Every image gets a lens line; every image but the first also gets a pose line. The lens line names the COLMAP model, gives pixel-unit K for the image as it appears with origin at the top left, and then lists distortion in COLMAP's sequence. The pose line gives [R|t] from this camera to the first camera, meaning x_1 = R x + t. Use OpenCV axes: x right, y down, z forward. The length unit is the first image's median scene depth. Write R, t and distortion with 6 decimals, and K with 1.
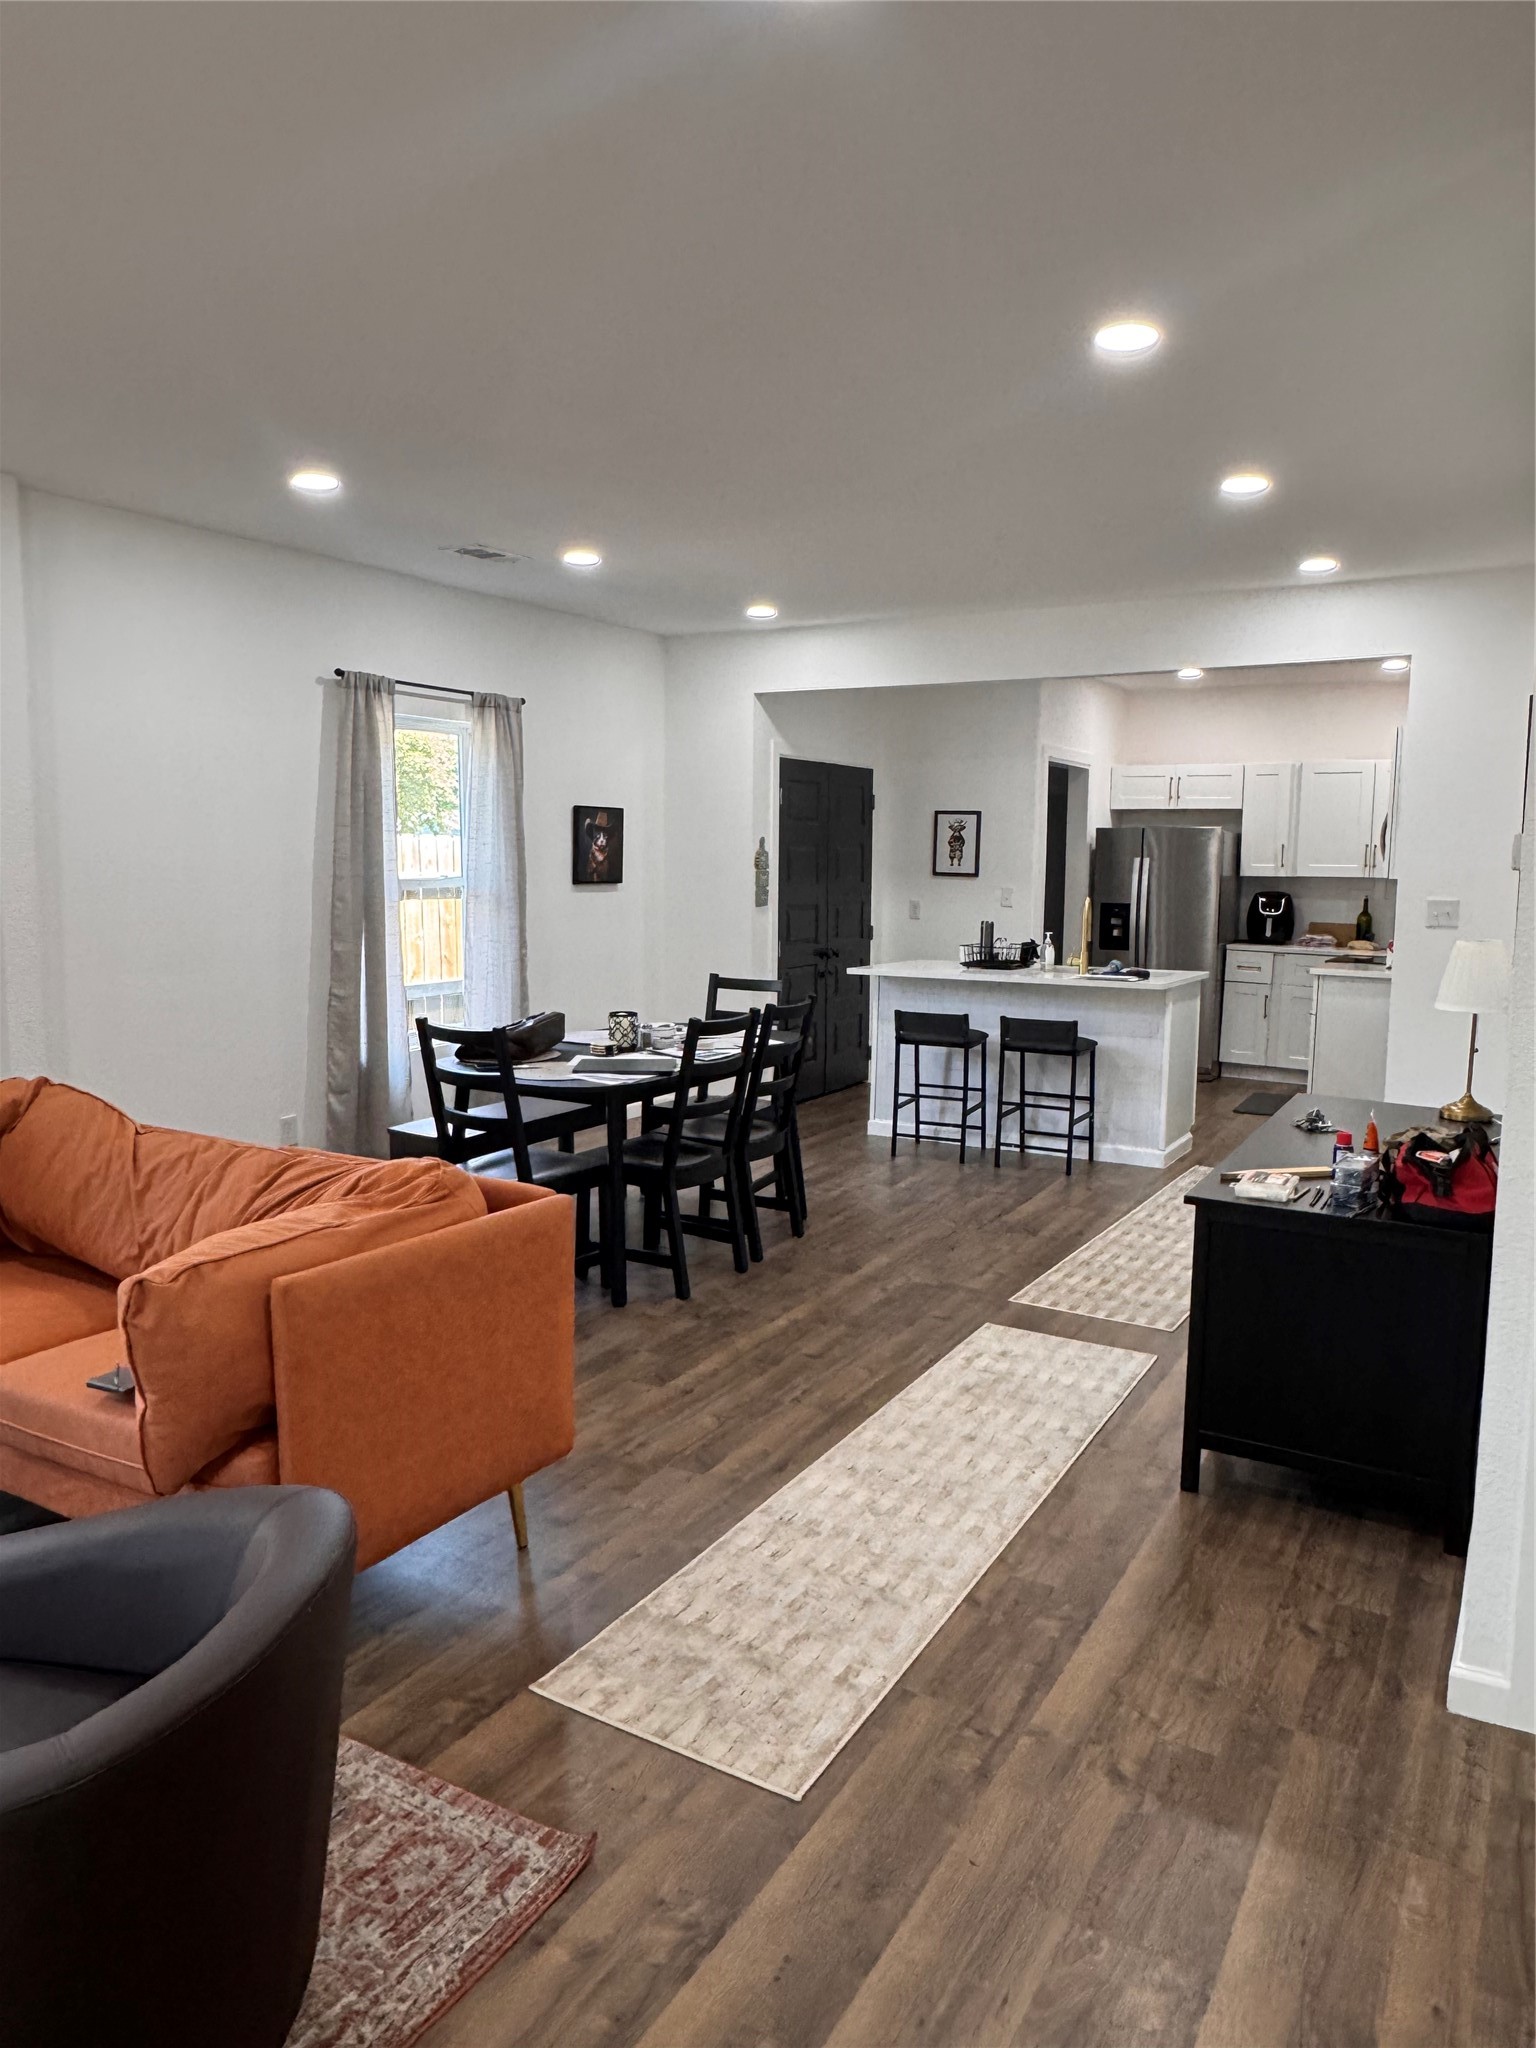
lens RADIAL K [[1363.6, 0, 774.6], [0, 1363.6, 1023.1], [0, 0, 1]] dist [-0.007223, 0.000540]
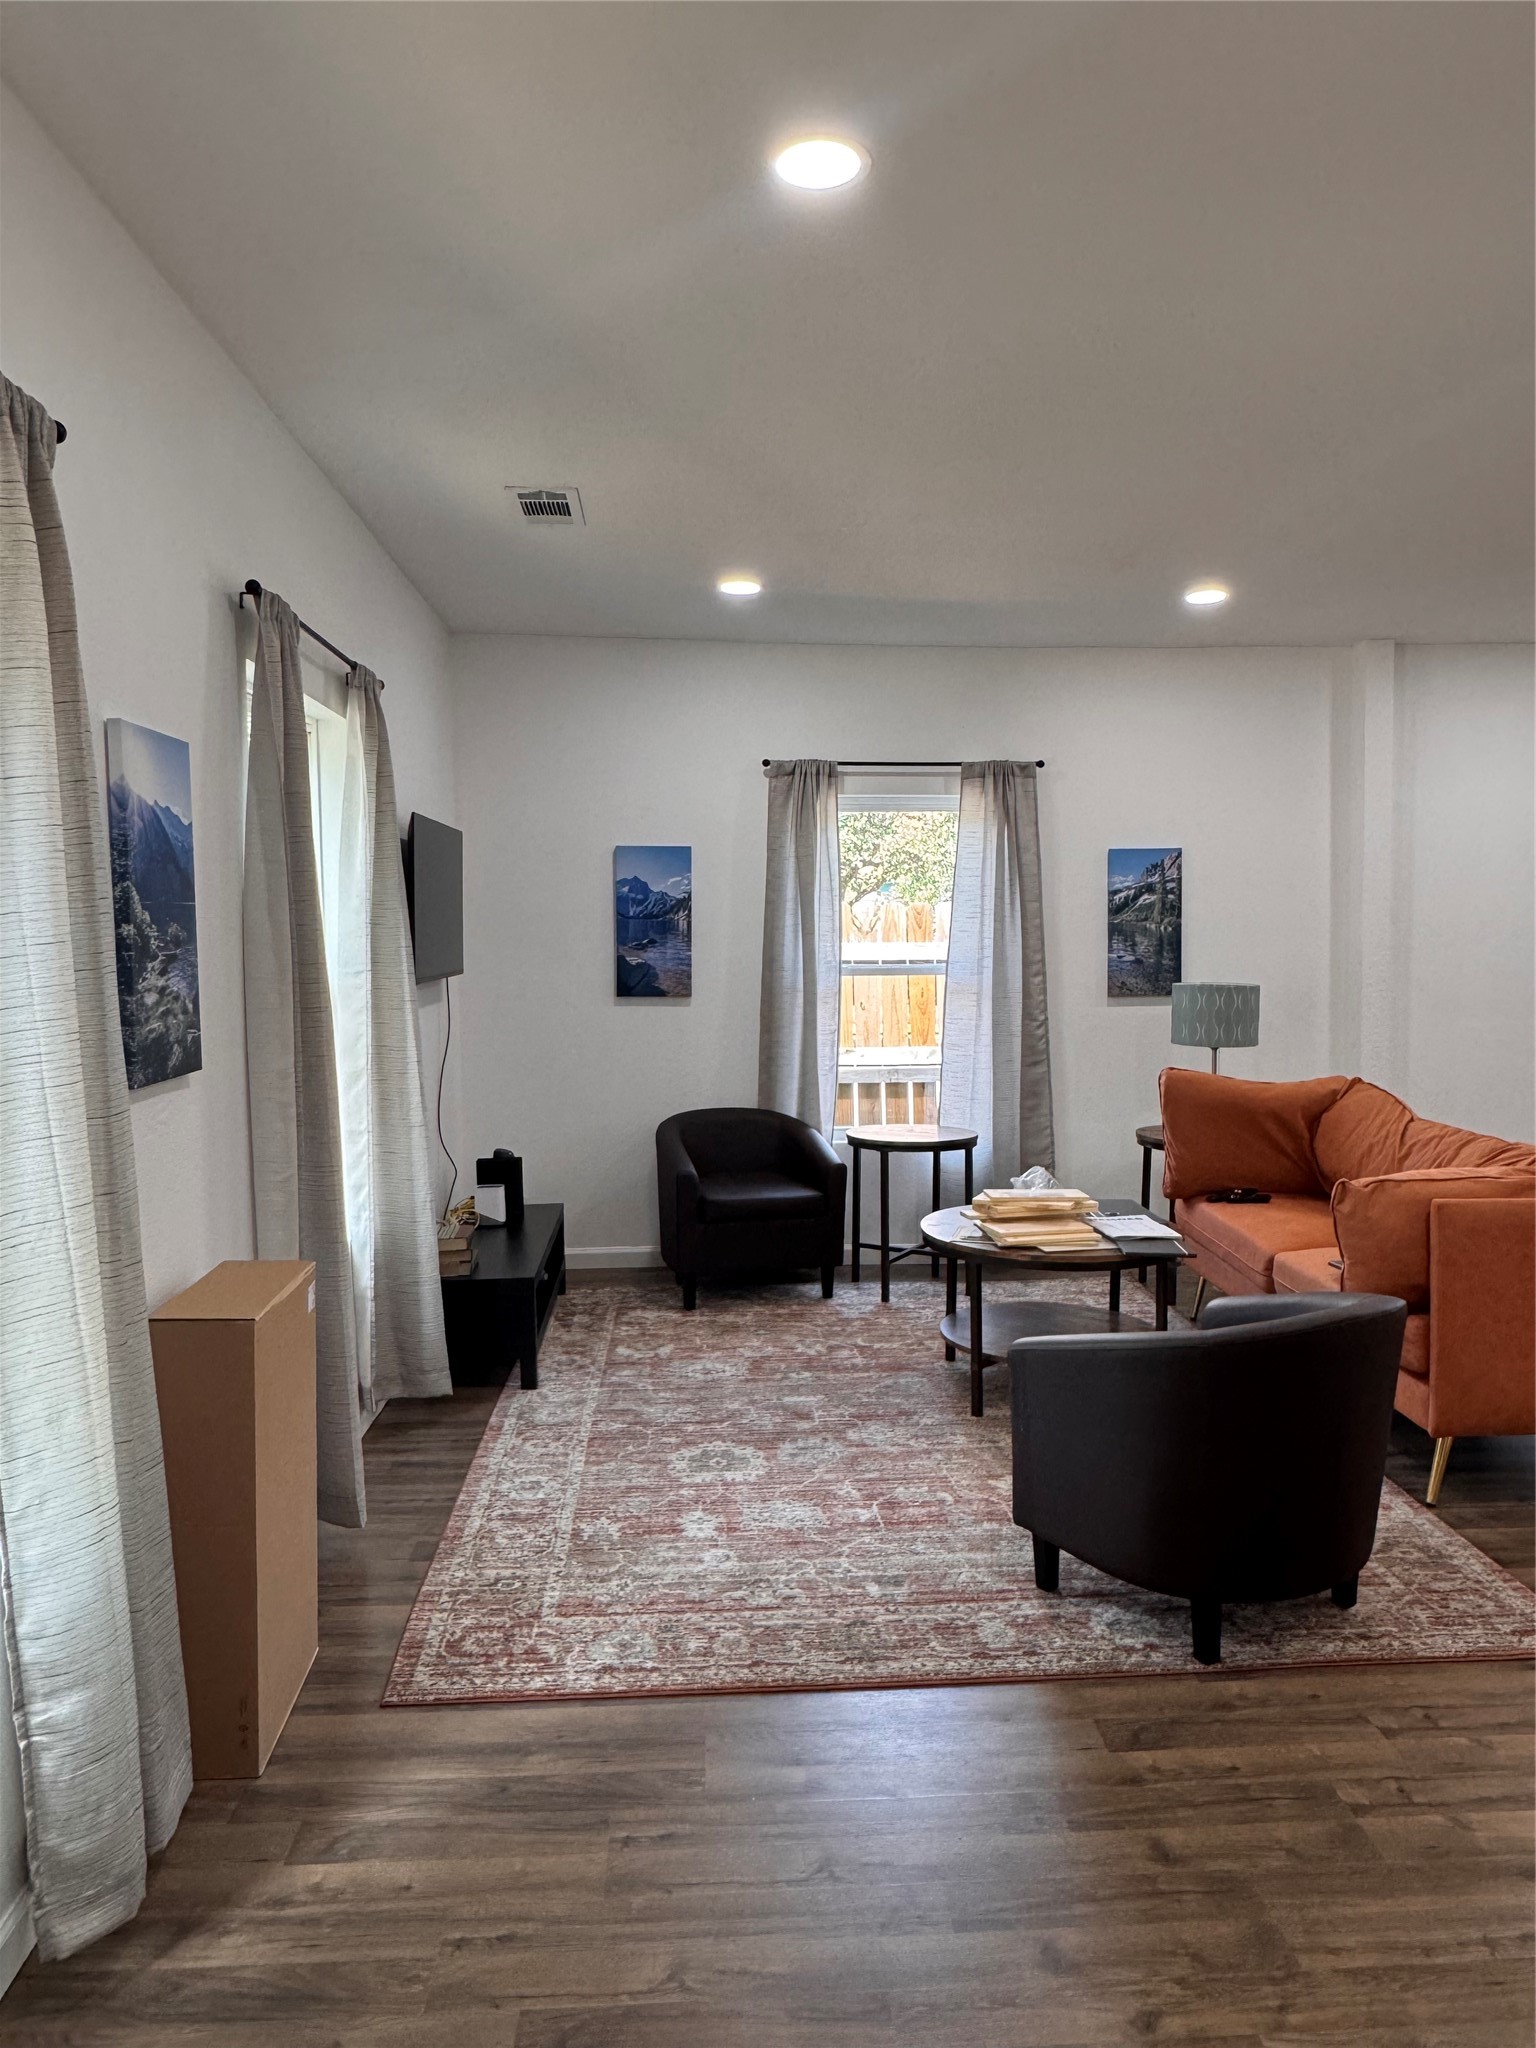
lens RADIAL K [[1363.6, 0, 770.7], [0, 1363.6, 1031.2], [0, 0, 1]] dist [-0.007223, 0.000540]
pose [[0.541638, 0.042429, -0.839540, 0.458283], [-0.082480, 0.996589, -0.002847, 0.069720], [0.836556, 0.070787, 0.543290, -0.395707]]
